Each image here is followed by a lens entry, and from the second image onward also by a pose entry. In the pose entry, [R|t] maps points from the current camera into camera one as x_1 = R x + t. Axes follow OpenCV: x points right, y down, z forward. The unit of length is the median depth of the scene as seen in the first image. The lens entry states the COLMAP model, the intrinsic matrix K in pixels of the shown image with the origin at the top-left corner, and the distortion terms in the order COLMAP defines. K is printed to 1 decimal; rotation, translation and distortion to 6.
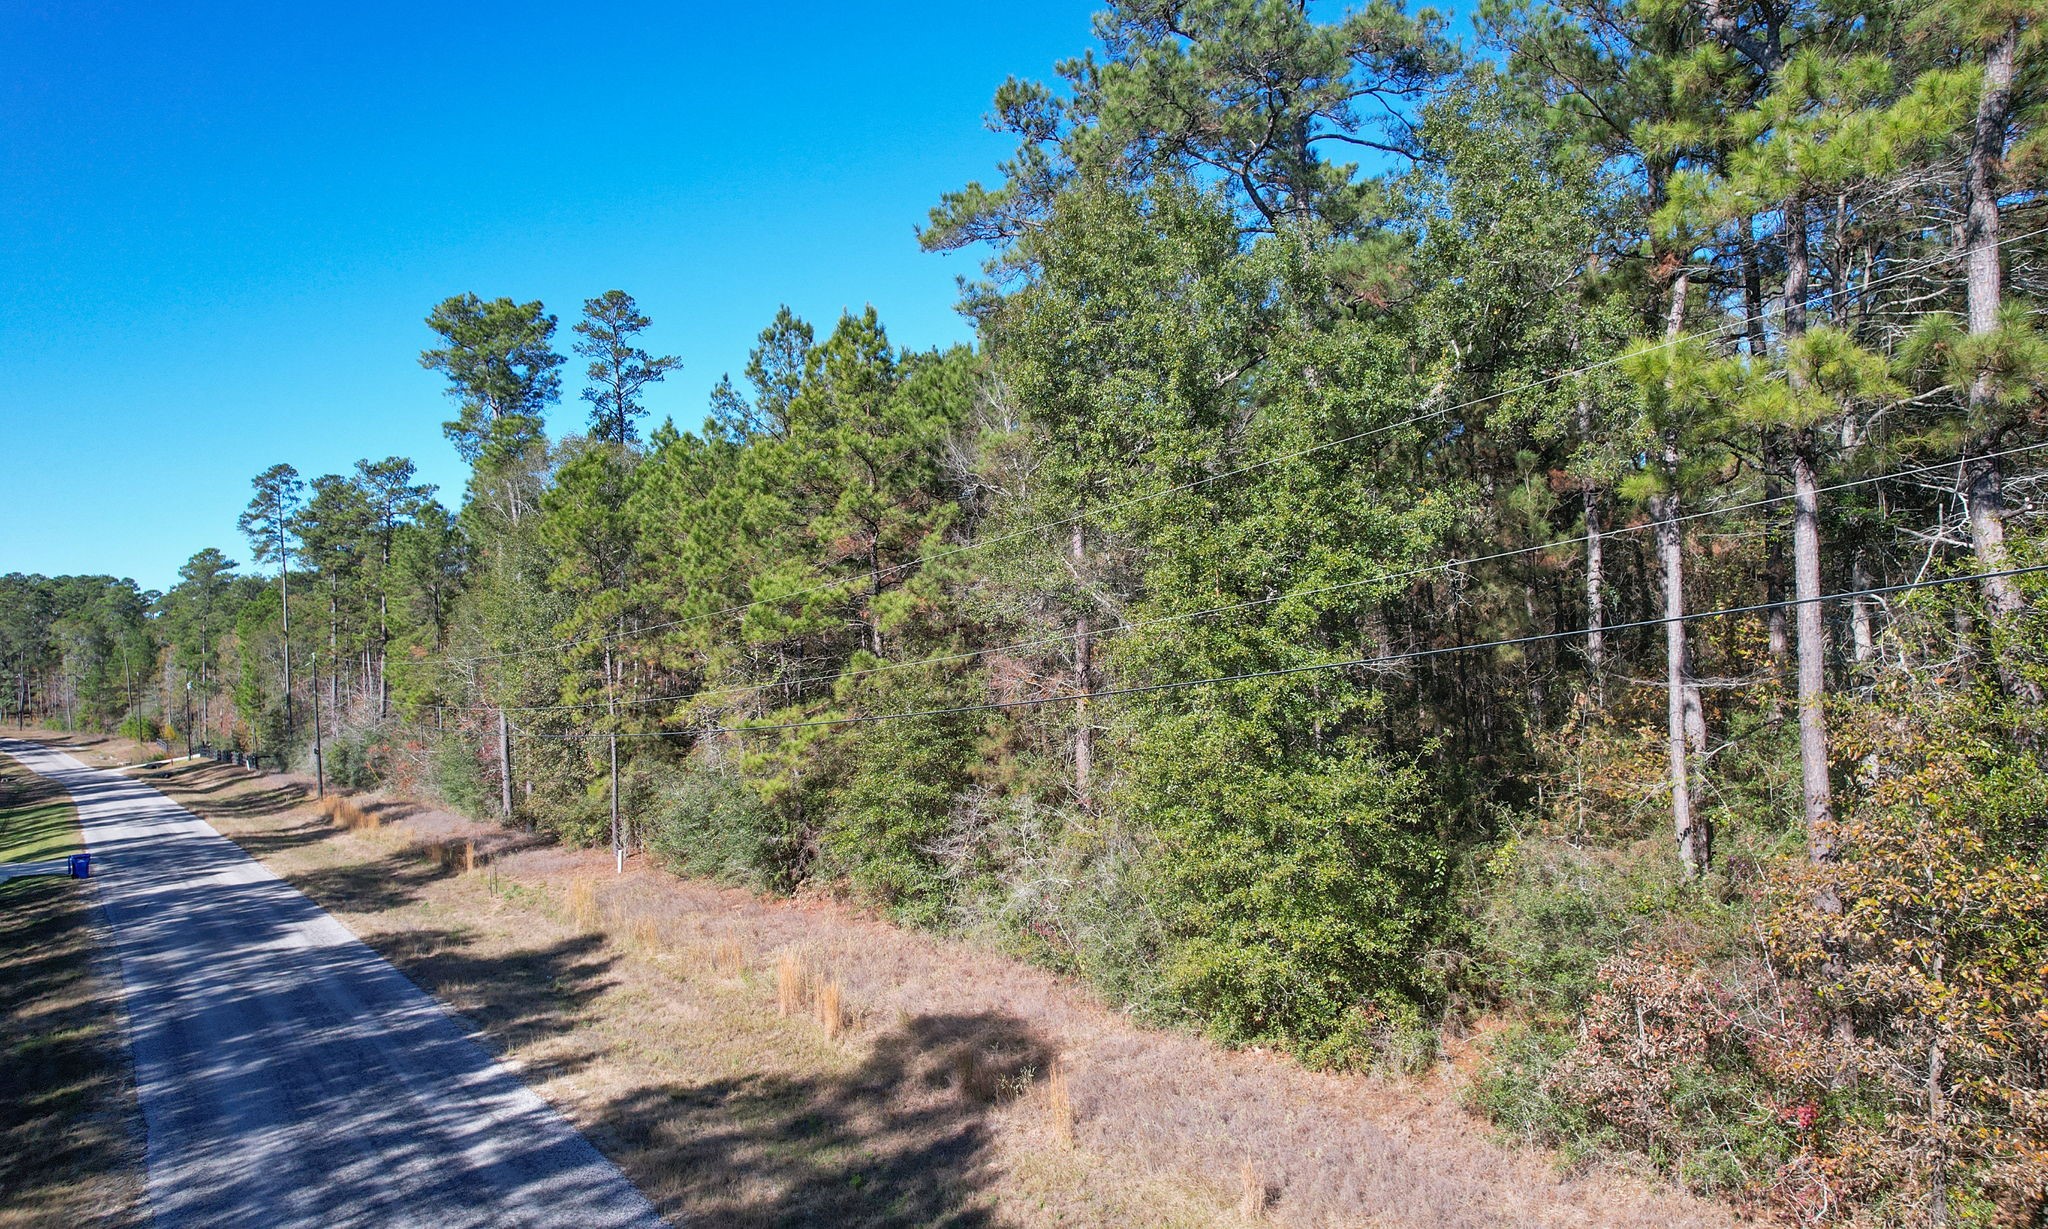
lens RADIAL K [[1338.8, 0, 1034.2], [0, 1338.8, 647.8], [0, 0, 1]] dist [-0.096181, 0.101321]
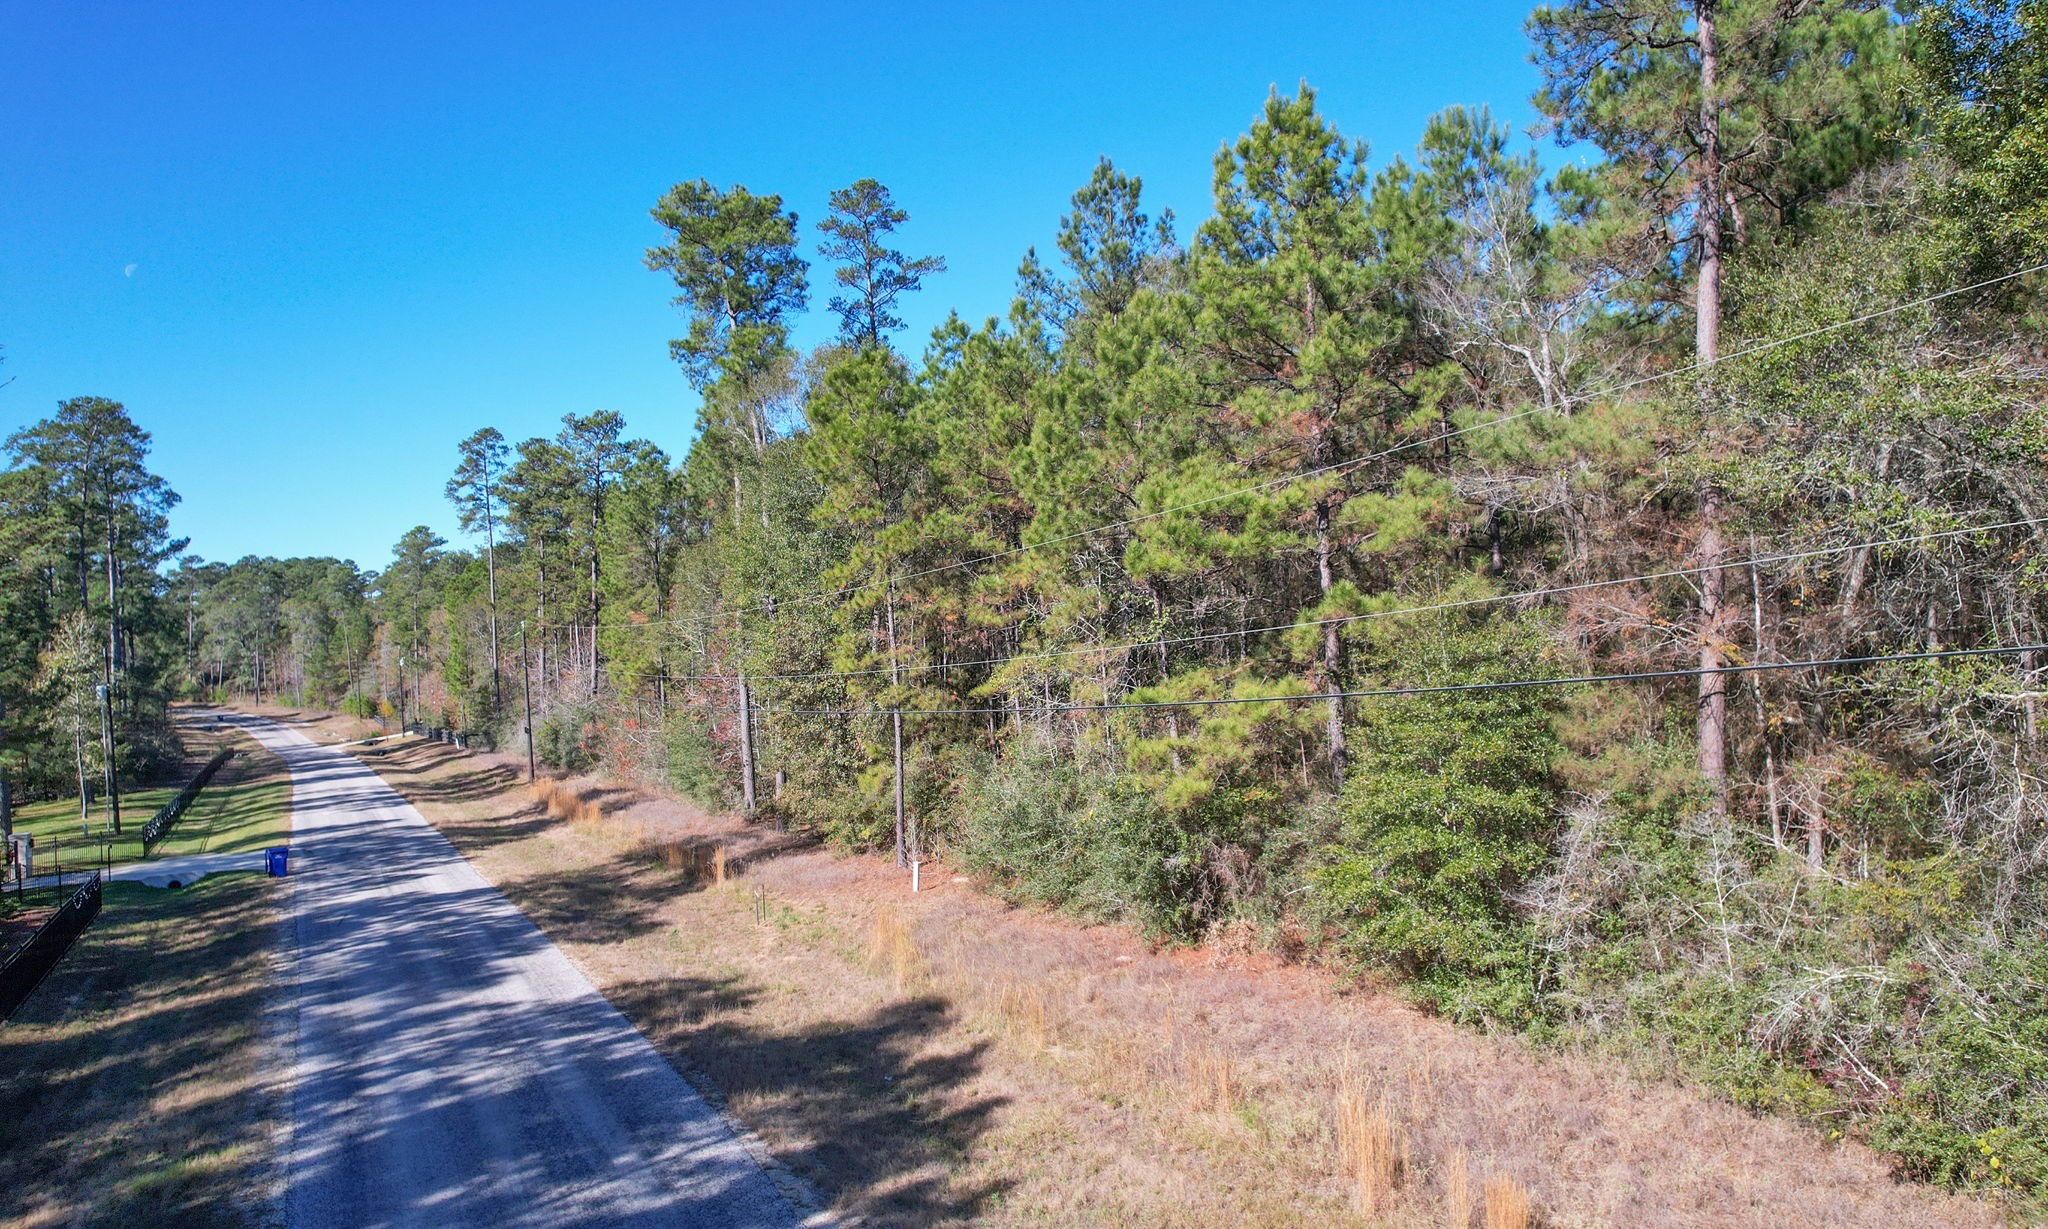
lens RADIAL K [[1317.4, 0, 1026.1], [0, 1317.4, 647.4], [0, 0, 1]] dist [-0.082623, 0.071202]
pose [[0.991714, -0.003562, -0.128414, -0.100827], [0.005458, 0.999881, 0.014416, 0.012152], [0.128347, -0.014998, 0.991616, 0.171866]]
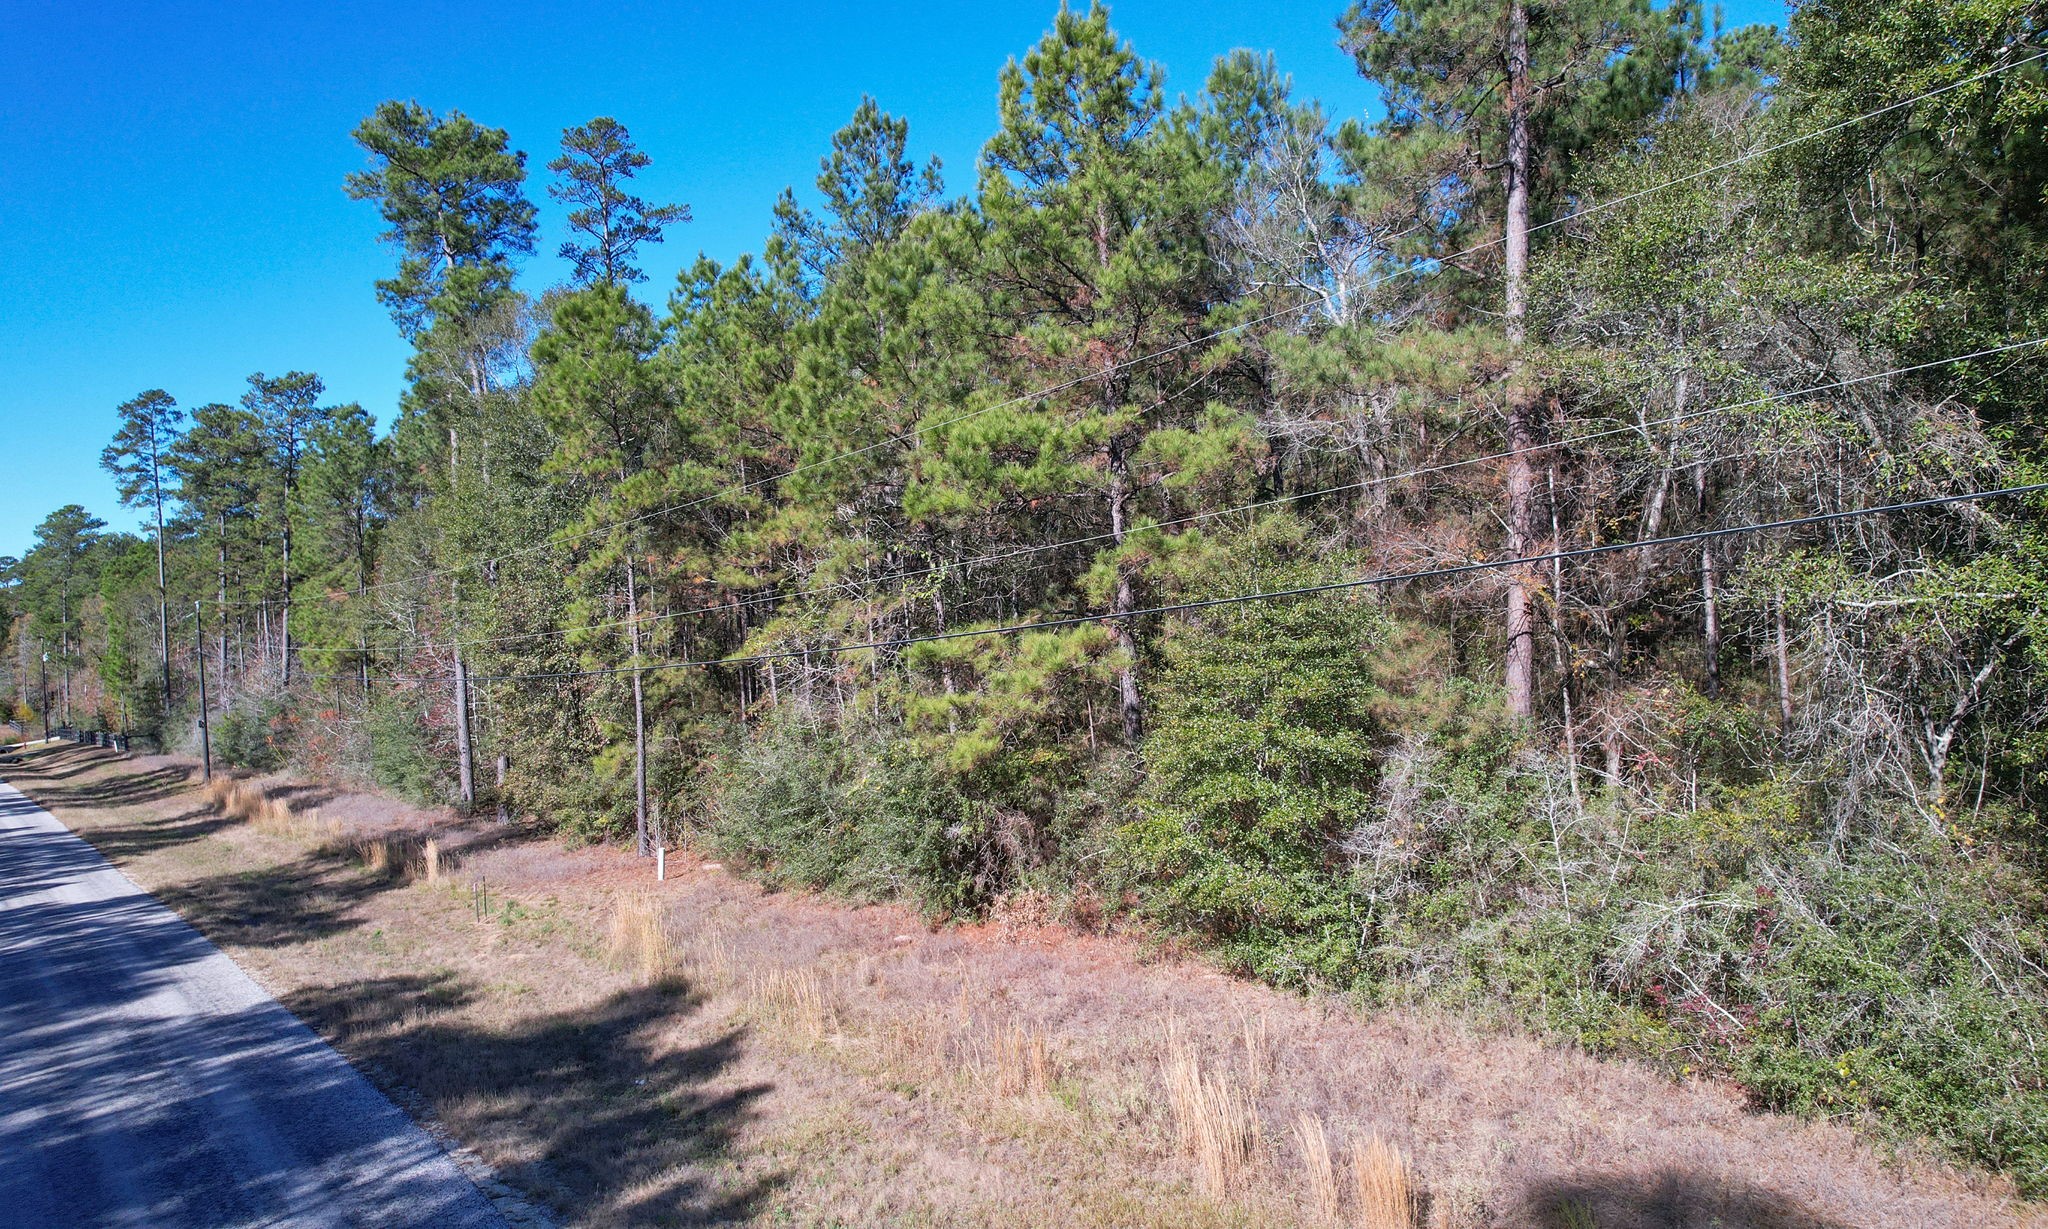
lens RADIAL K [[1314.7, 0, 1025.0], [0, 1314.7, 642.4], [0, 0, 1]] dist [-0.083969, 0.075810]
pose [[0.997484, -0.002911, 0.070836, -0.113391], [0.002344, 0.999965, 0.008090, 0.026810], [-0.070857, -0.007904, 0.997455, 0.204253]]
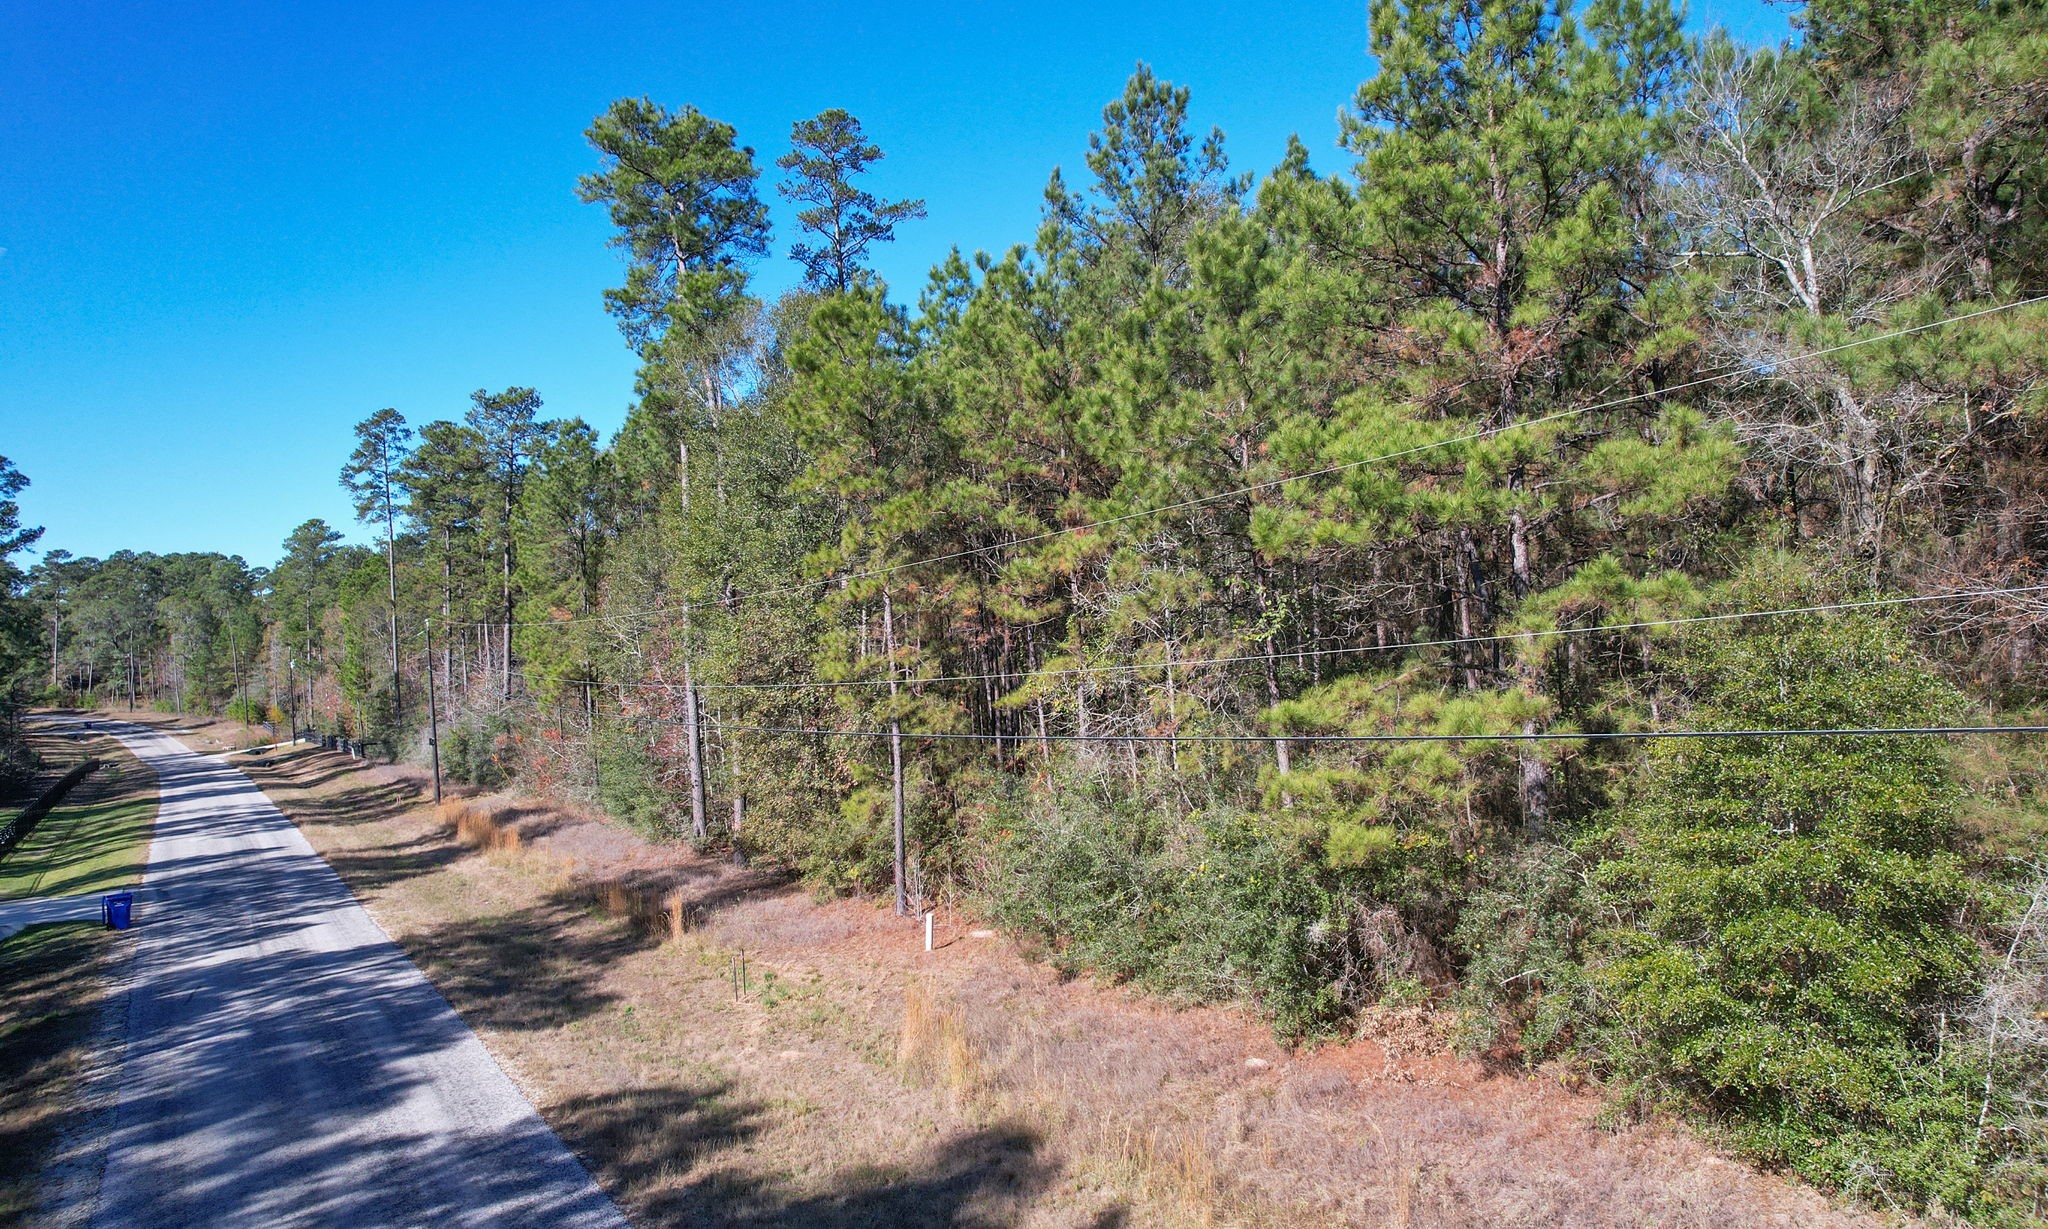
lens RADIAL K [[1306.8, 0, 1022.9], [0, 1306.8, 648.5], [0, 0, 1]] dist [-0.094456, 0.093576]
pose [[0.998076, -0.003732, -0.061884, -0.153599], [0.004652, 0.999881, 0.014735, 0.013459], [0.061821, -0.014994, 0.997975, 0.265903]]
